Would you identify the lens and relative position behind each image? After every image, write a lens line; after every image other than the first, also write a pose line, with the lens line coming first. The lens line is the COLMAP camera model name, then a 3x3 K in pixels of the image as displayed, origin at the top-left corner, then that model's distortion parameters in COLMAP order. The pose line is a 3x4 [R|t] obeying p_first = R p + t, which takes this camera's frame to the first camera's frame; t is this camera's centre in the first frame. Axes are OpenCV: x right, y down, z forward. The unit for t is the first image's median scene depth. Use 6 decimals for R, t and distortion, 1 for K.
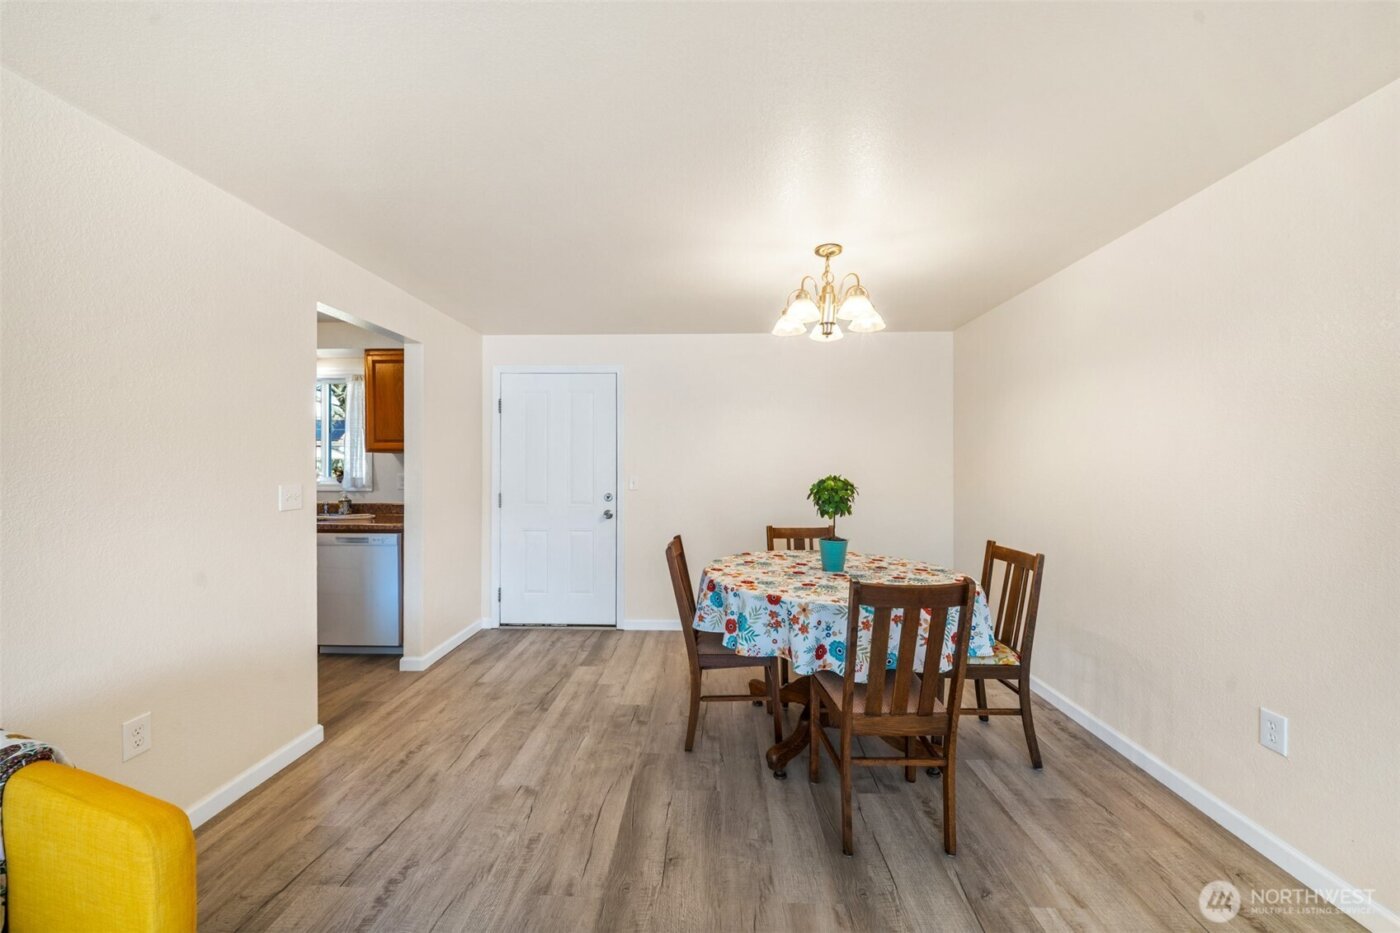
lens RADIAL K [[483.0, 0, 700.0], [0, 483.0, 466.5], [0, 0, 1]] dist [-0.000550, -0.000096]
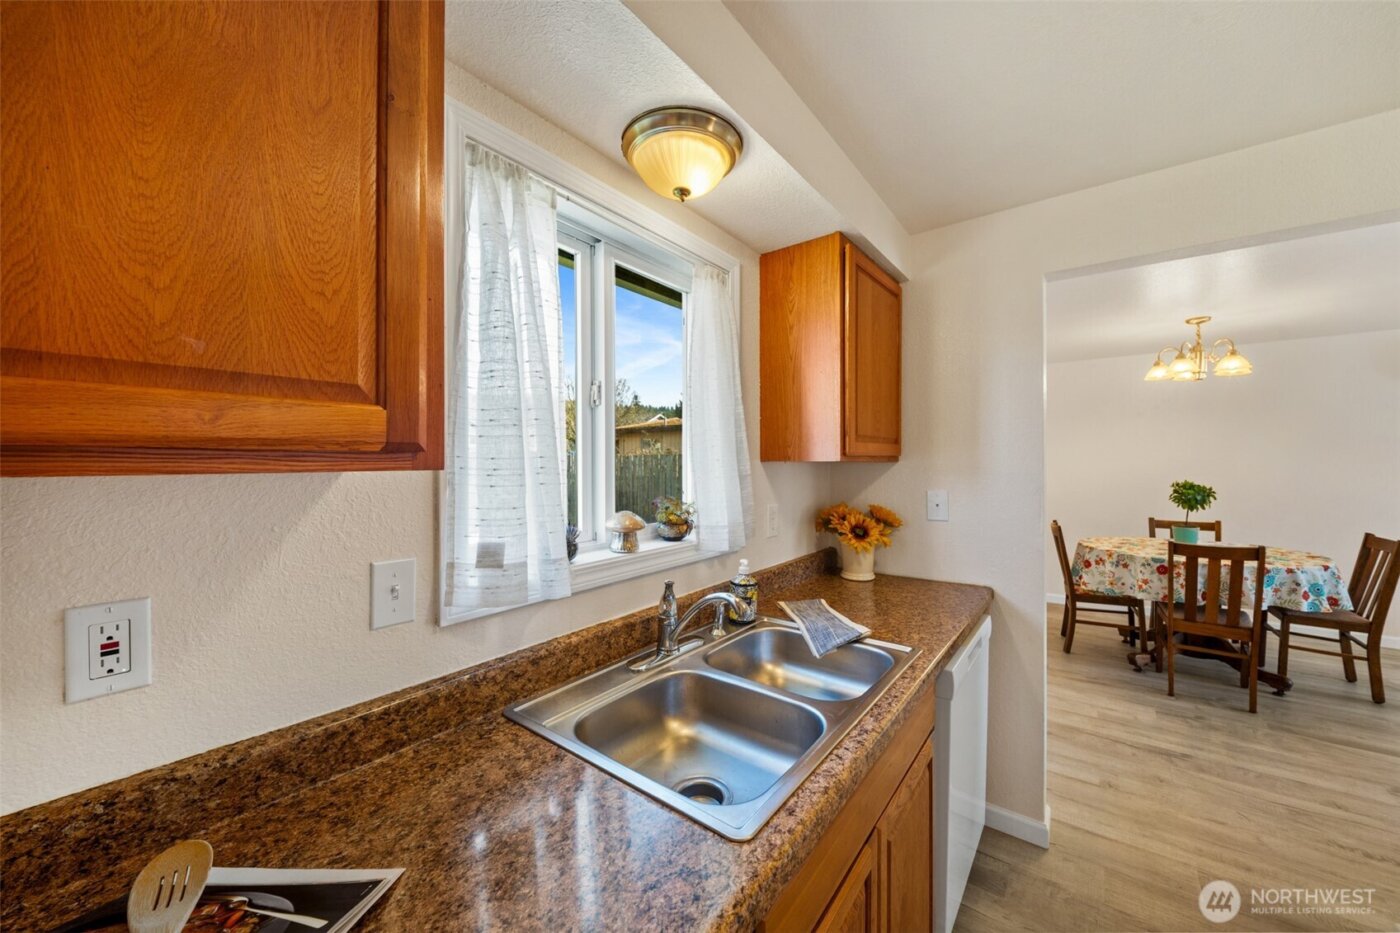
lens RADIAL K [[507.2, 0, 700.0], [0, 507.2, 466.5], [0, 0, 1]] dist [0.000492, 0.000095]
pose [[0.589018, -0.004537, 0.808107, -1.463063], [0.007989, 0.999968, -0.000208, -0.027980], [-0.808080, 0.006578, 0.589035, 1.074420]]
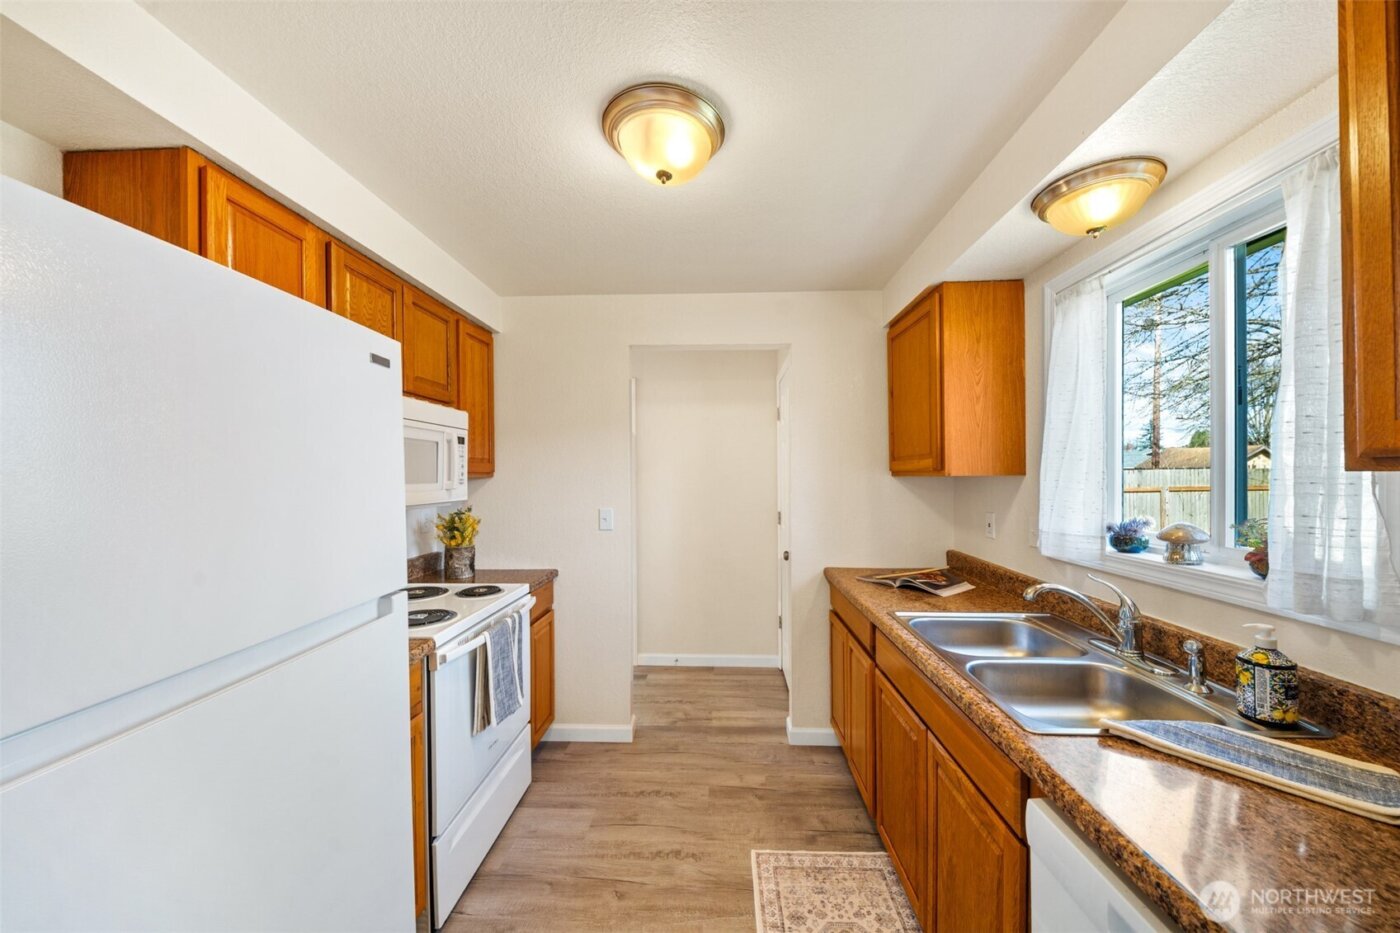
lens RADIAL K [[483.0, 0, 700.0], [0, 483.0, 466.5], [0, 0, 1]] dist [-0.000550, -0.000096]
pose [[0.026721, 0.005816, -0.999626, -0.669609], [0.000168, 0.999983, 0.005823, -0.043603], [0.999643, -0.000323, 0.026719, 0.951064]]
